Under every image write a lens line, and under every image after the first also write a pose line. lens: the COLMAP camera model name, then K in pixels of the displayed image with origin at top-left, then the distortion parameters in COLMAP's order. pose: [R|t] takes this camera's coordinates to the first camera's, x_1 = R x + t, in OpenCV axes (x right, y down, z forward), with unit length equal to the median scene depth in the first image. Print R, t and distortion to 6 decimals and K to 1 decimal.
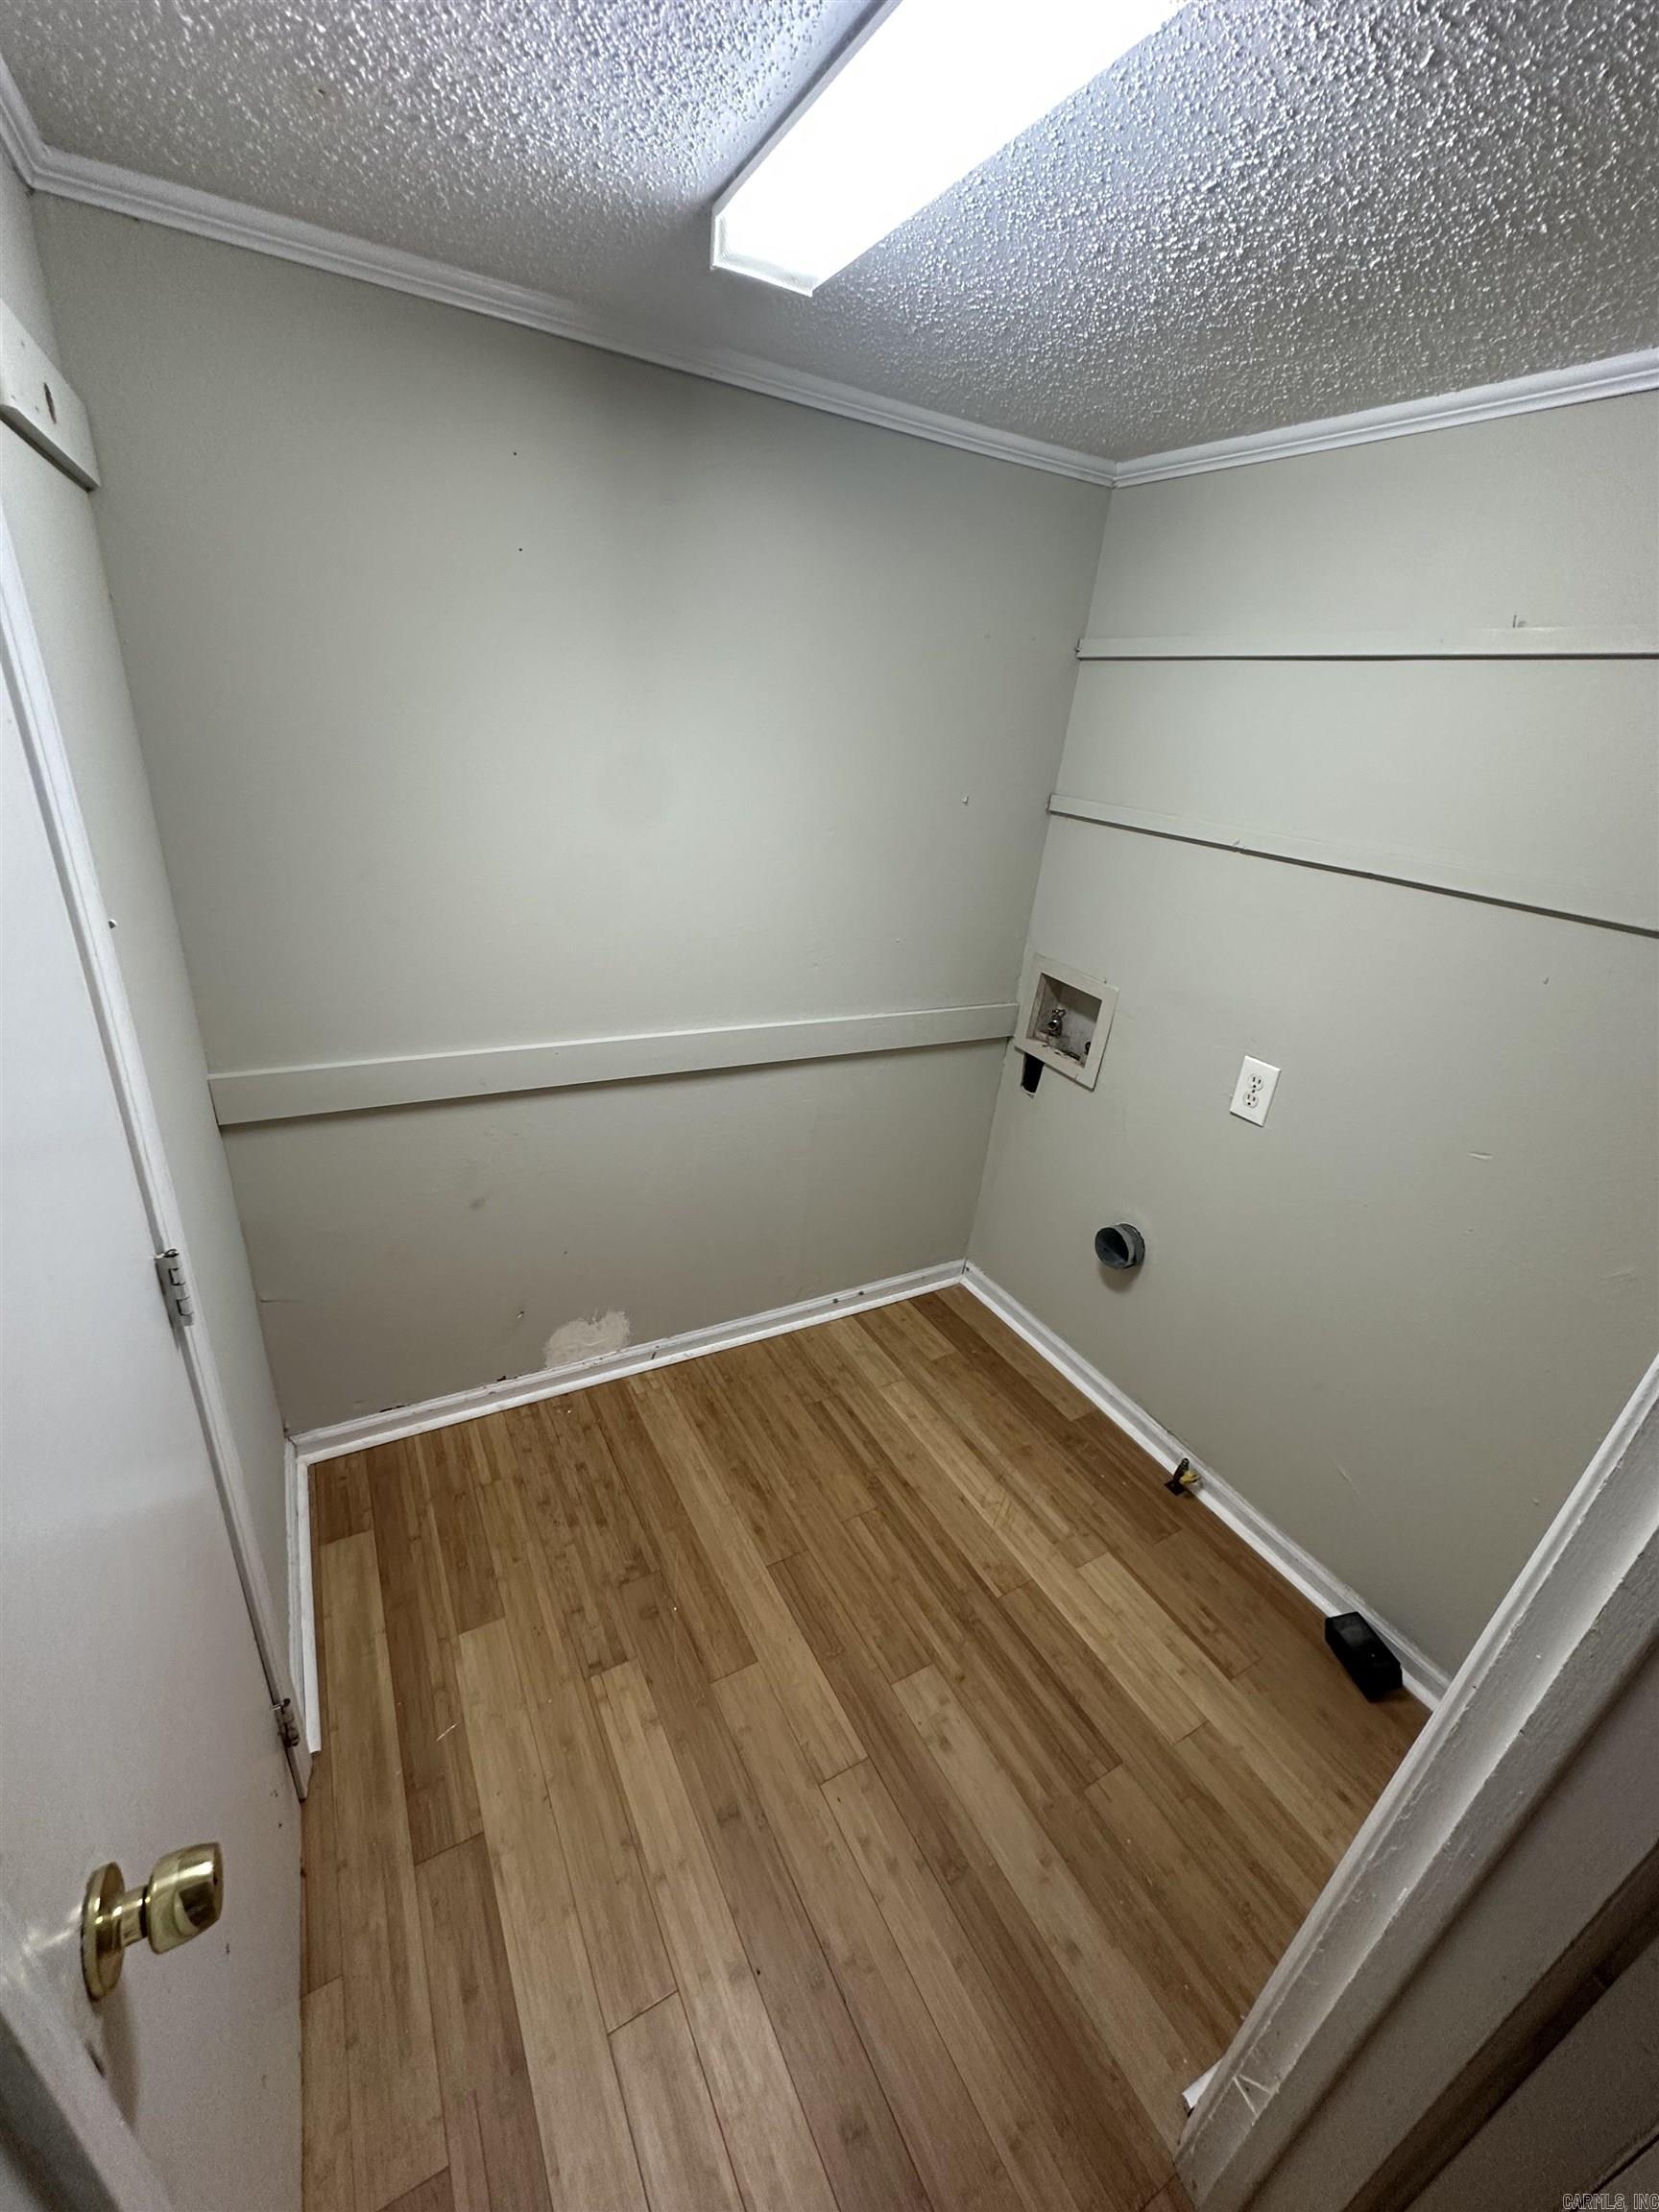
lens RADIAL K [[885.3, 0, 827.1], [0, 885.3, 1106.2], [0, 0, 1]] dist [0.002840, -0.000028]
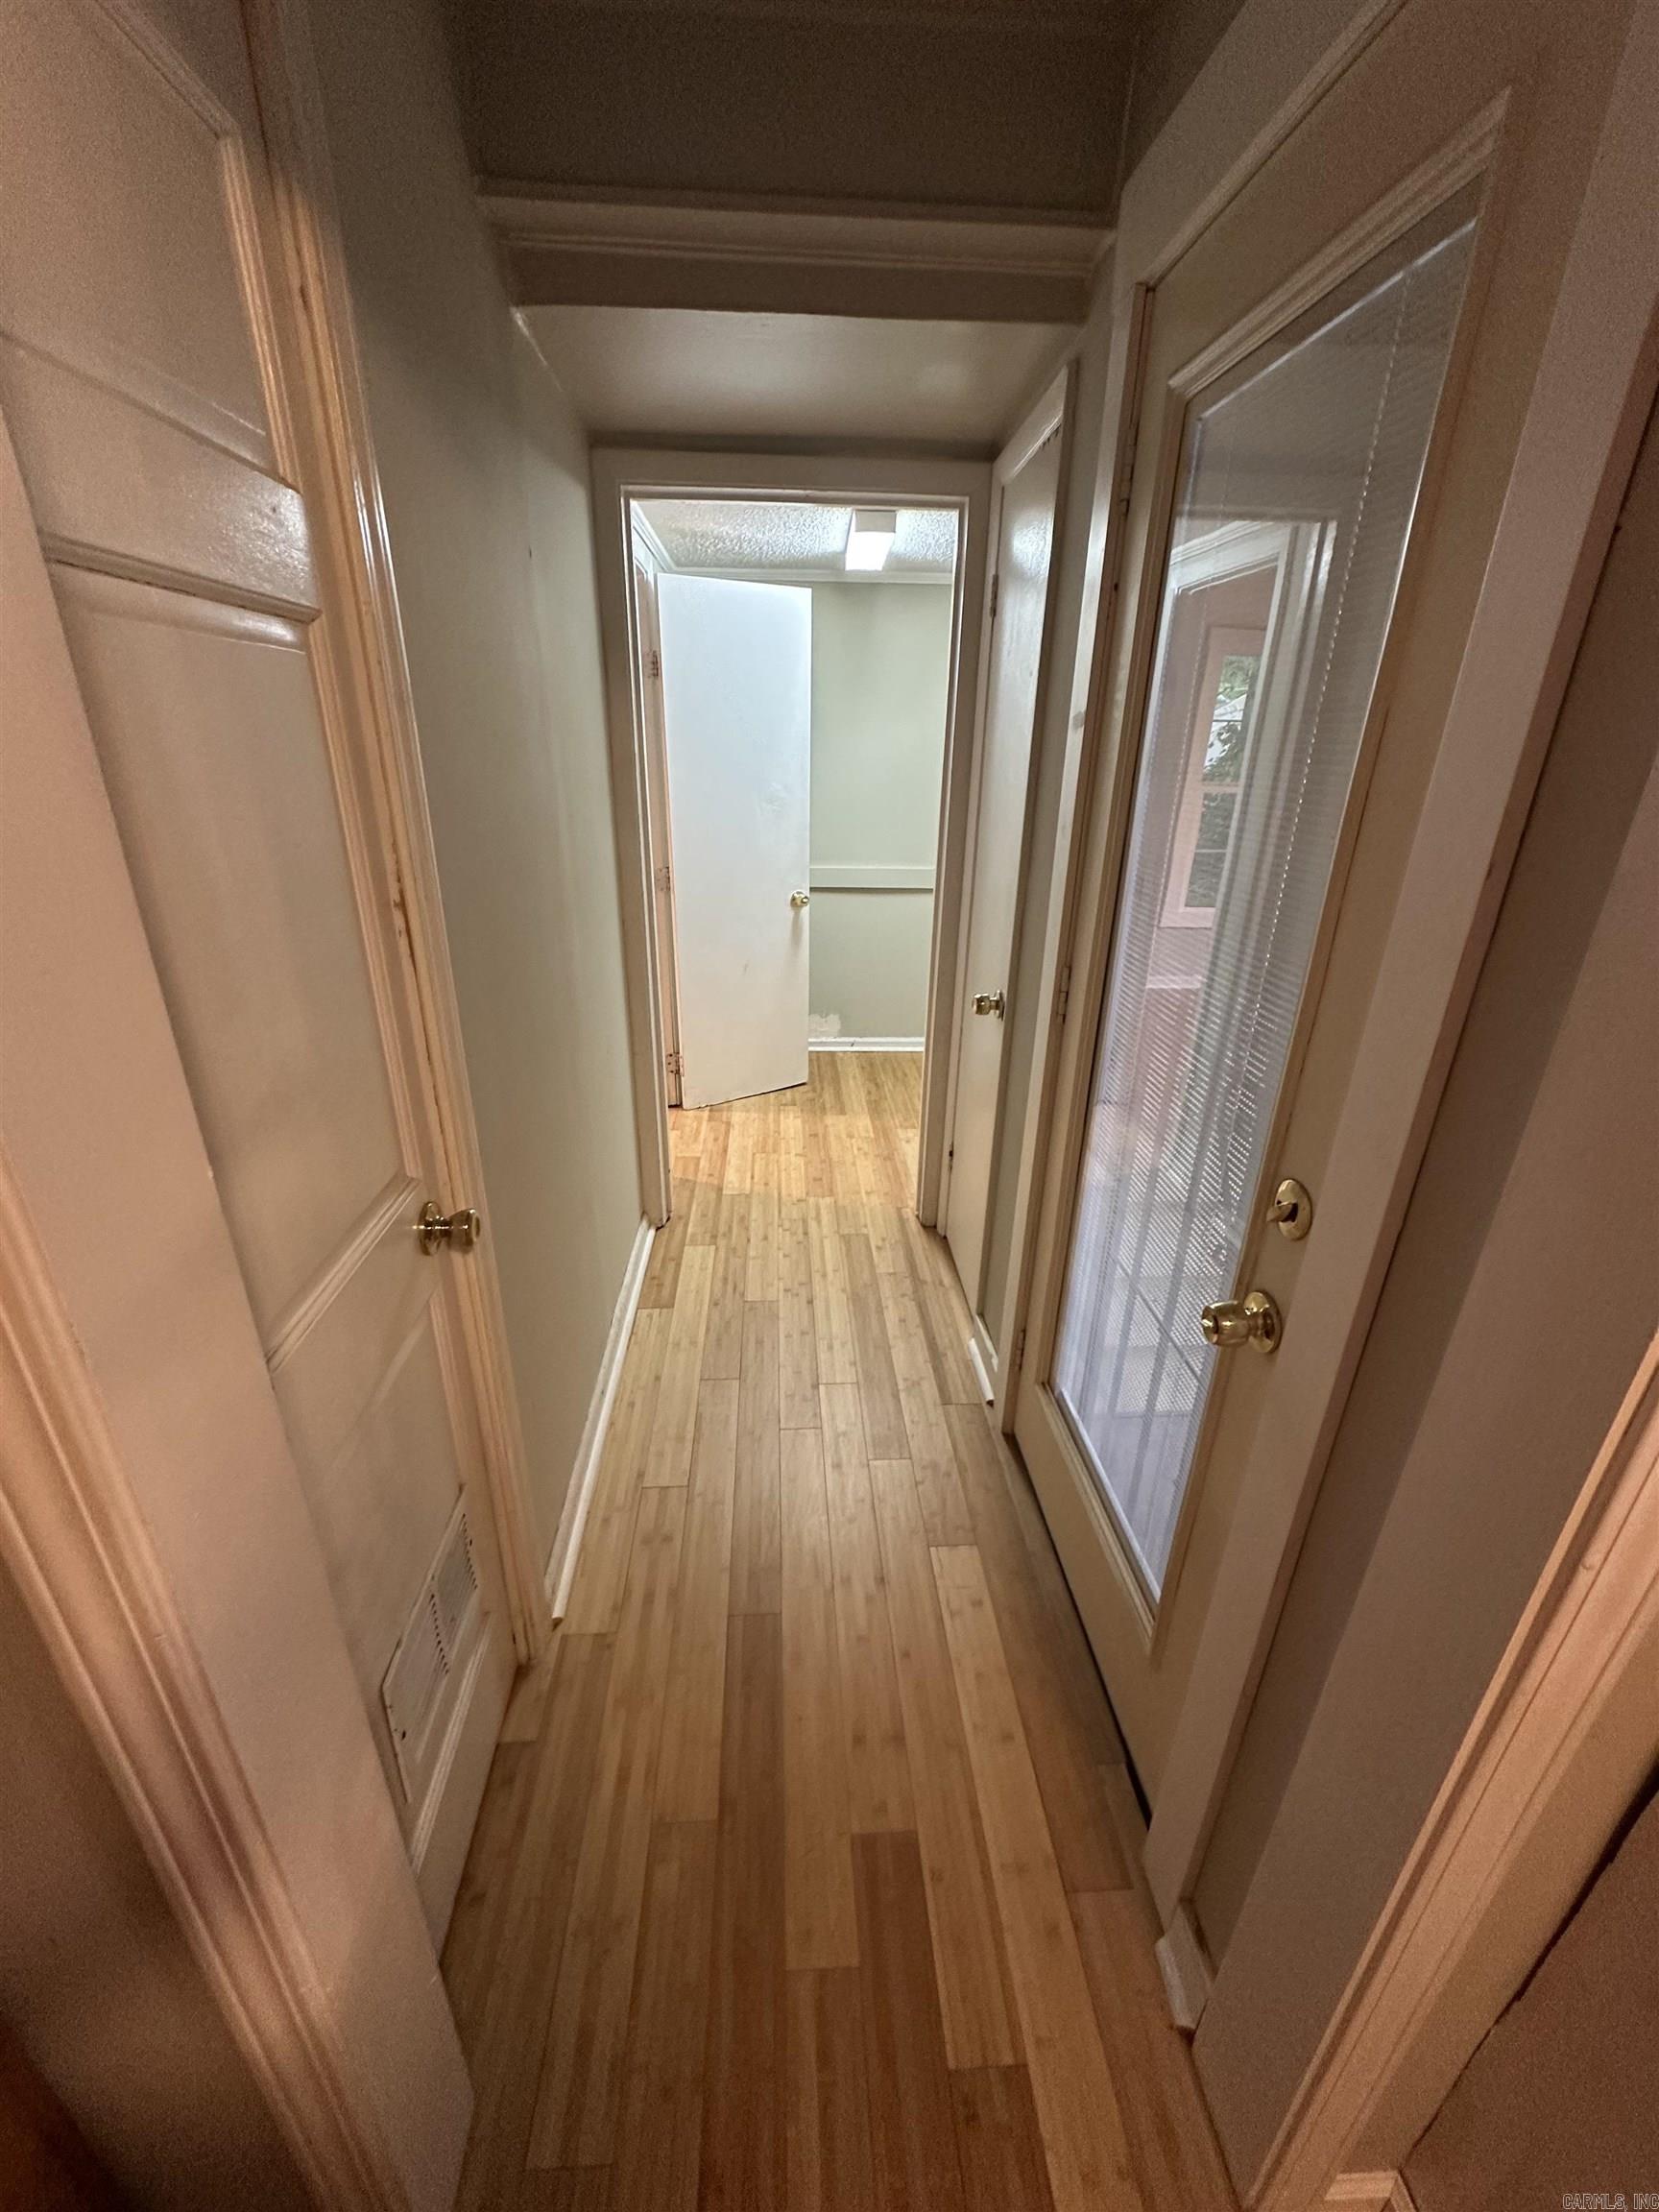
lens RADIAL K [[885.3, 0, 827.0], [0, 885.3, 1107.4], [0, 0, 1]] dist [0.002840, -0.000028]
pose [[0.895817, 0.103513, -0.432200, 0.828225], [-0.121518, 0.992488, -0.014166, 0.609943], [0.427487, 0.065210, 0.901666, -1.051455]]
